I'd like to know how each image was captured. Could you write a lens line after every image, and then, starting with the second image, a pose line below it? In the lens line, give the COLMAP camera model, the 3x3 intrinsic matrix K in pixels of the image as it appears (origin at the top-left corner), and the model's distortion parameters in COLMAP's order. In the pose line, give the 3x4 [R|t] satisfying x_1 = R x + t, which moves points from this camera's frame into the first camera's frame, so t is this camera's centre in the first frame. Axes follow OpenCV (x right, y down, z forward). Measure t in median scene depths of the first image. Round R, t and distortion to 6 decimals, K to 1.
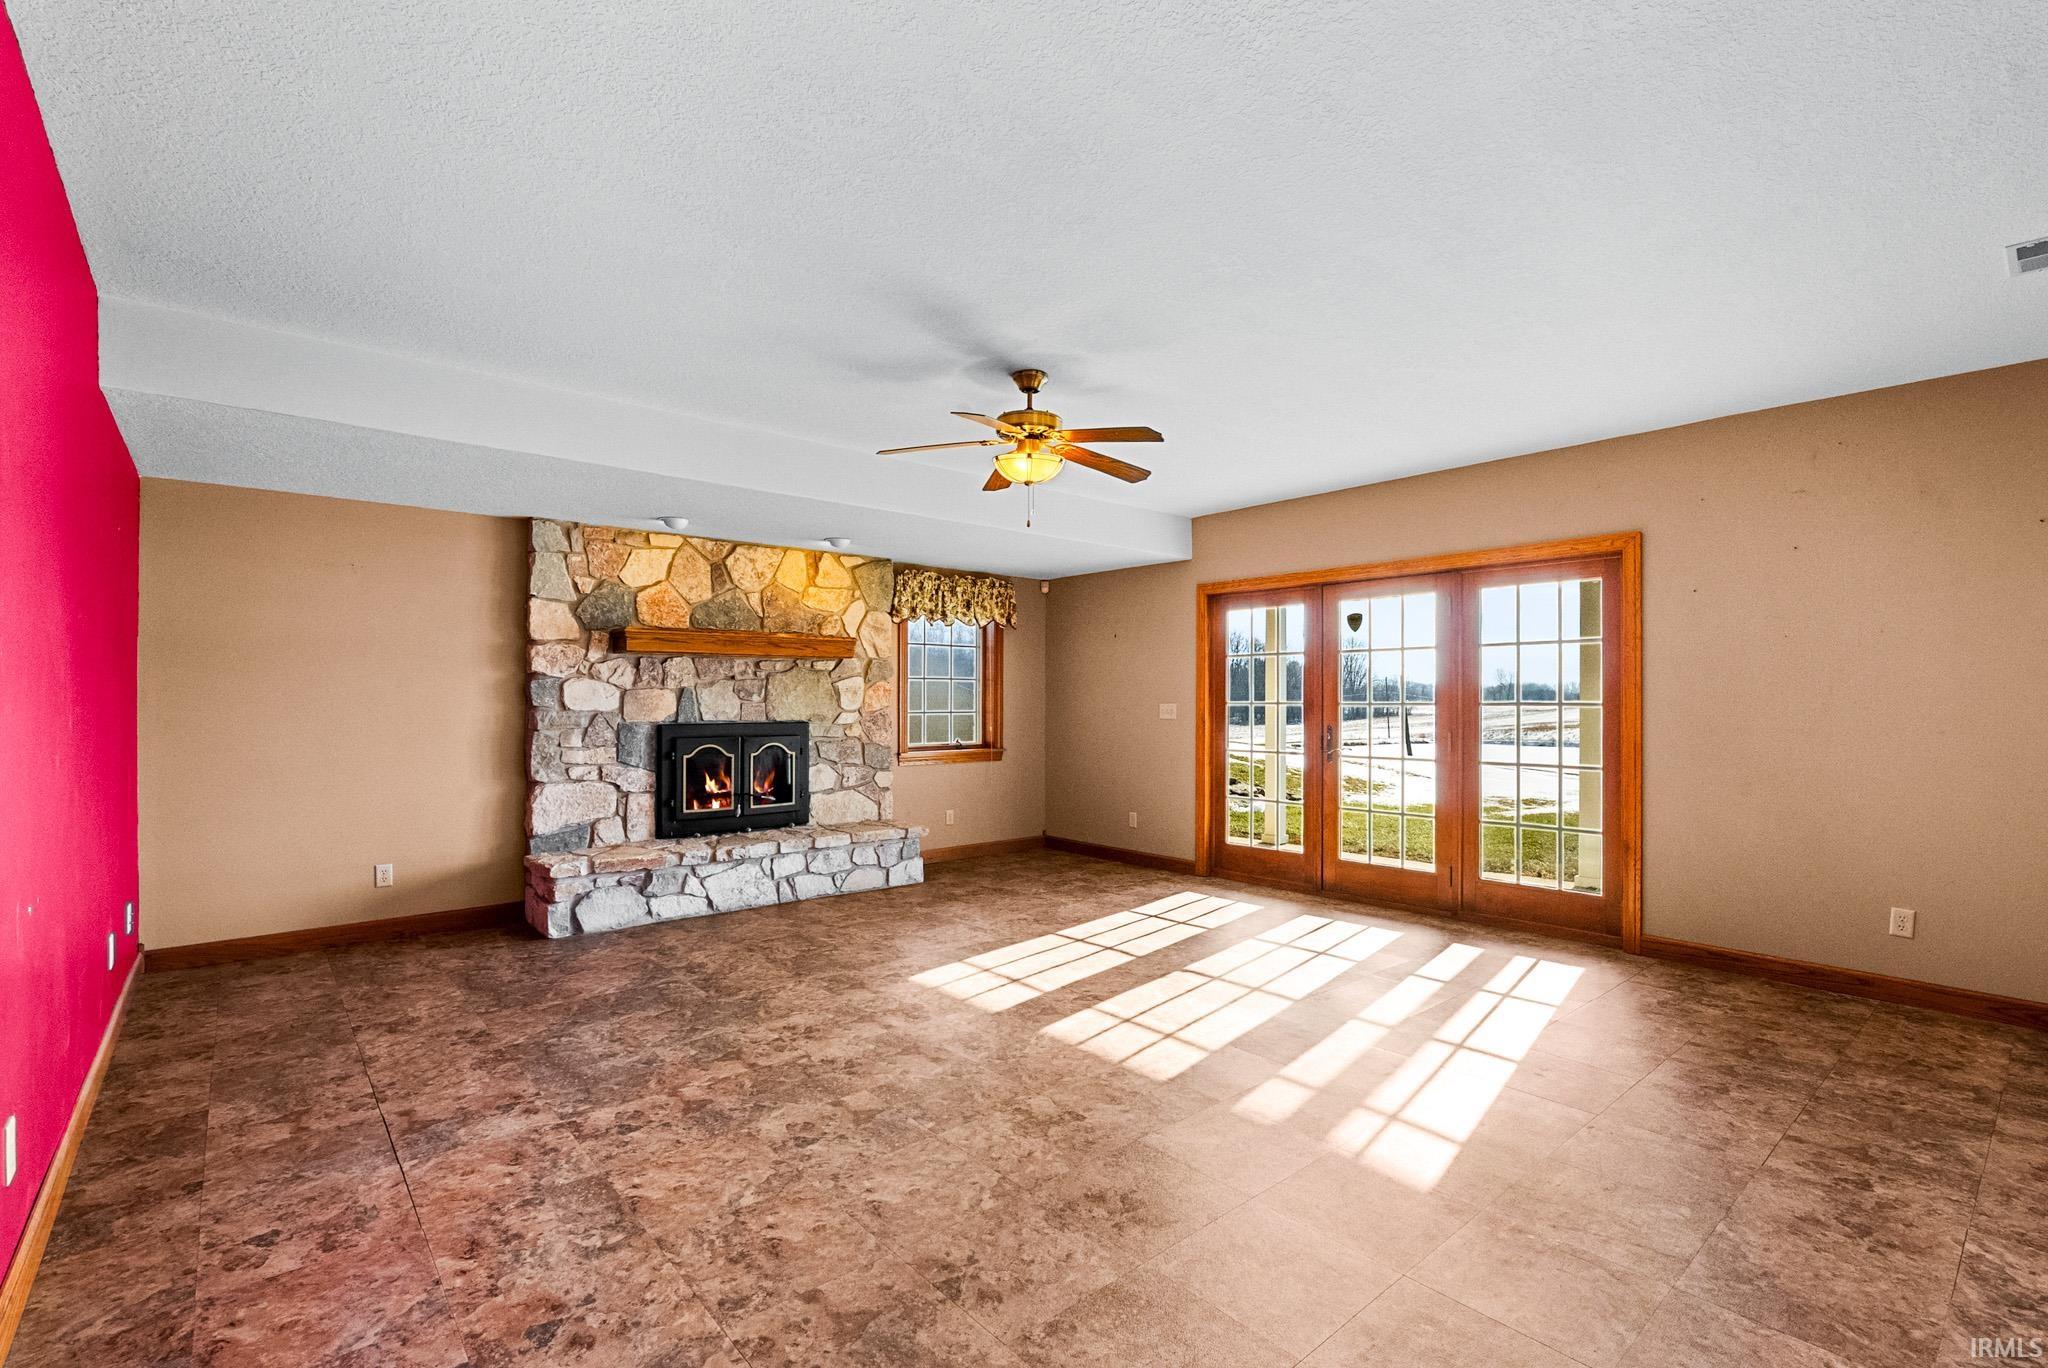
lens RADIAL K [[915.3, 0, 1024.0], [0, 915.3, 723.3], [0, 0, 1]] dist [0.000533, -0.000056]
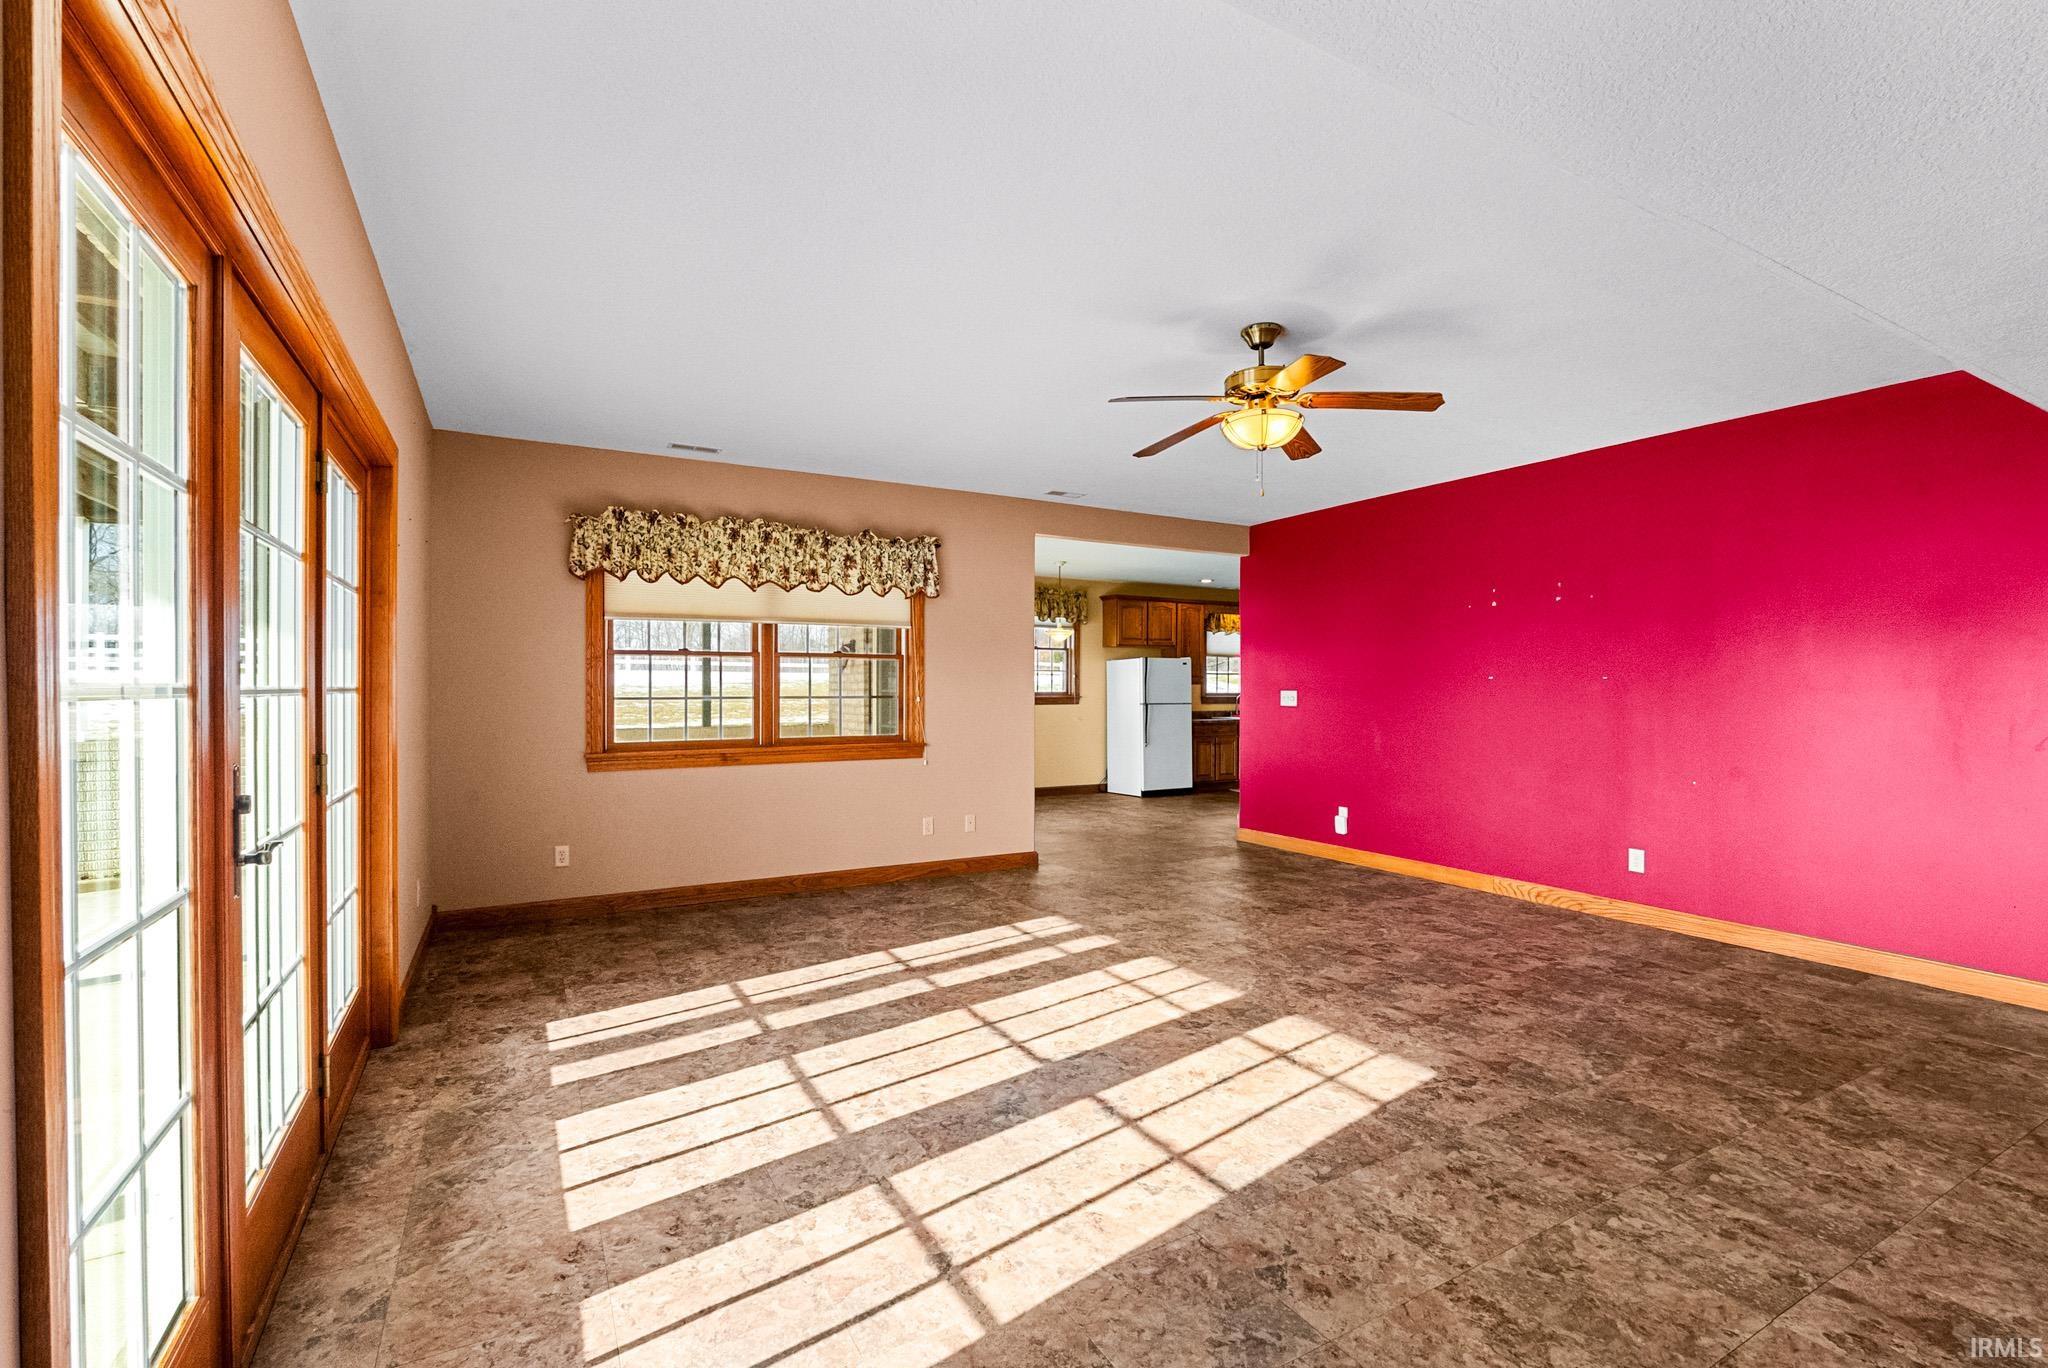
lens RADIAL K [[897.4, 0, 1024.0], [0, 897.4, 684.0], [0, 0, 1]] dist [-0.000301, -0.000132]
pose [[-0.980368, -0.003117, 0.197152, 0.062690], [0.000533, 0.999829, 0.018459, -0.048777], [-0.197176, 0.018202, -0.980199, 2.019198]]
